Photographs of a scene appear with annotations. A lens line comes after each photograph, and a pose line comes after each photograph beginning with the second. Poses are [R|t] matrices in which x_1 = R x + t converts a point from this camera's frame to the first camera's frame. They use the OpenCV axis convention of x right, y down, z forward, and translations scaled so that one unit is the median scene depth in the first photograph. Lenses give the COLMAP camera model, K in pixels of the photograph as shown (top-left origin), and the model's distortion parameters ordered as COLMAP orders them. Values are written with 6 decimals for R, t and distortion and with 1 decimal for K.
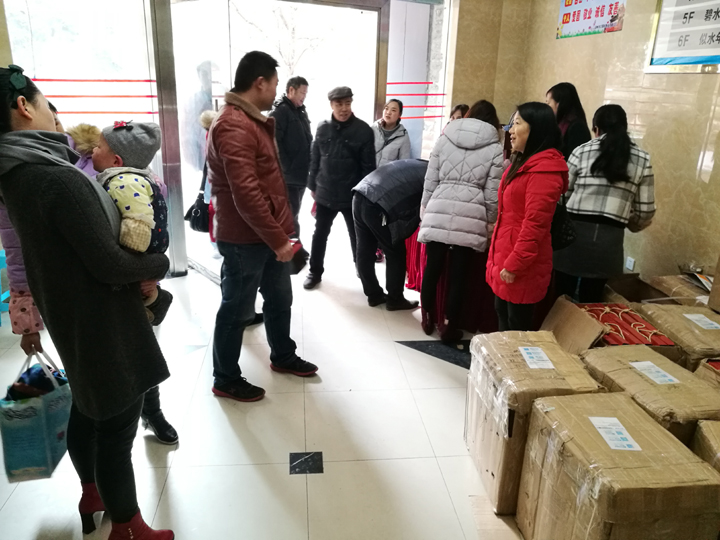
lens RADIAL K [[577.6, 0, 360.0], [0, 577.6, 270.0], [0, 0, 1]] dist [-0.003863, -0.002087]
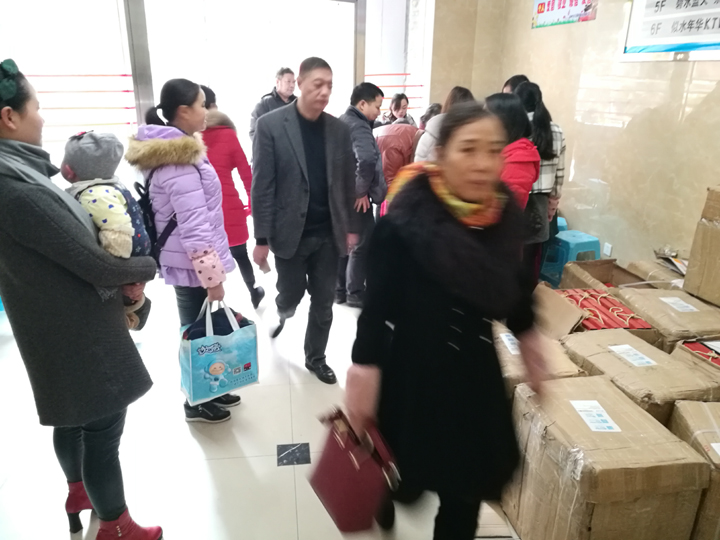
lens RADIAL K [[572.5, 0, 360.0], [0, 572.5, 270.0], [0, 0, 1]] dist [-0.000277, -0.001659]
pose [[0.999269, -0.022732, 0.030736, -0.000676], [0.022253, 0.999627, 0.015840, -0.000663], [-0.031085, -0.015145, 0.999402, 0.001914]]
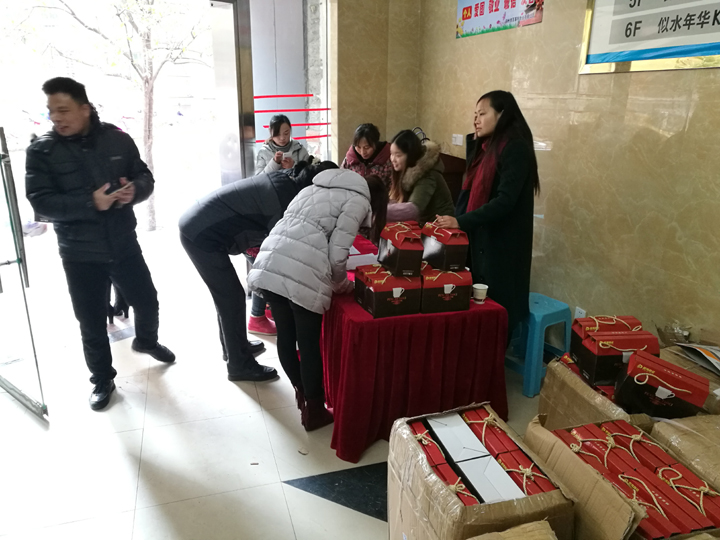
lens RADIAL K [[568.8, 0, 360.0], [0, 568.8, 270.0], [0, 0, 1]] dist [0.017468, 0.003927]
pose [[0.981473, -0.079360, 0.174390, 0.059036], [0.082571, 0.996522, -0.011225, -0.122224], [-0.172893, 0.025416, 0.984613, 0.388556]]
